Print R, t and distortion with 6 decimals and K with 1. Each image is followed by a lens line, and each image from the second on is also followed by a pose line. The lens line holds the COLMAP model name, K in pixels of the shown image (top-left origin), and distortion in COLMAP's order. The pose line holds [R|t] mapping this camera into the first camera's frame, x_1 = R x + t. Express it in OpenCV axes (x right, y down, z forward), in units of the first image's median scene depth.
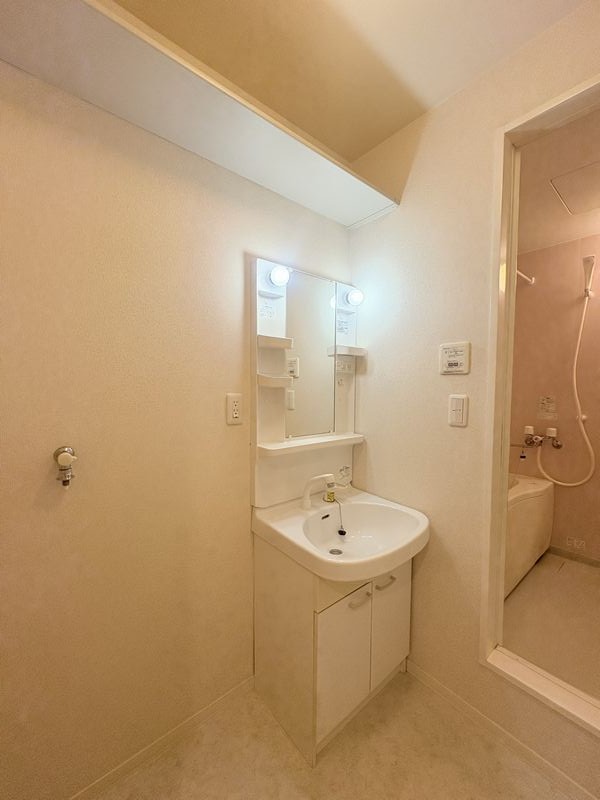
lens RADIAL K [[320.4, 0, 300.0], [0, 320.4, 400.0], [0, 0, 1]] dist [-0.002115, -0.000311]
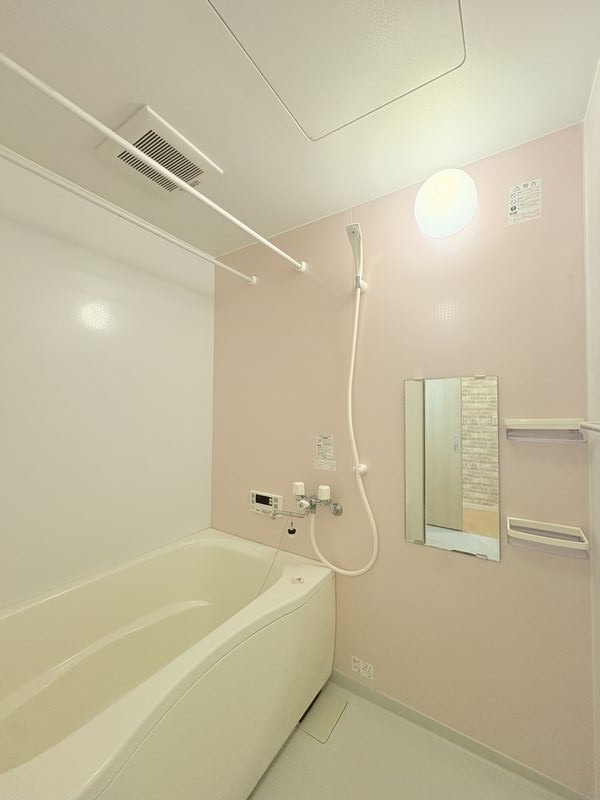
lens RADIAL K [[320.4, 0, 300.0], [0, 320.4, 400.0], [0, 0, 1]] dist [-0.002115, -0.000311]
pose [[0.957238, 0.006526, 0.289227, 0.543661], [0.015105, 0.997254, -0.072494, -0.038049], [-0.288906, 0.073763, 0.954512, 0.379784]]
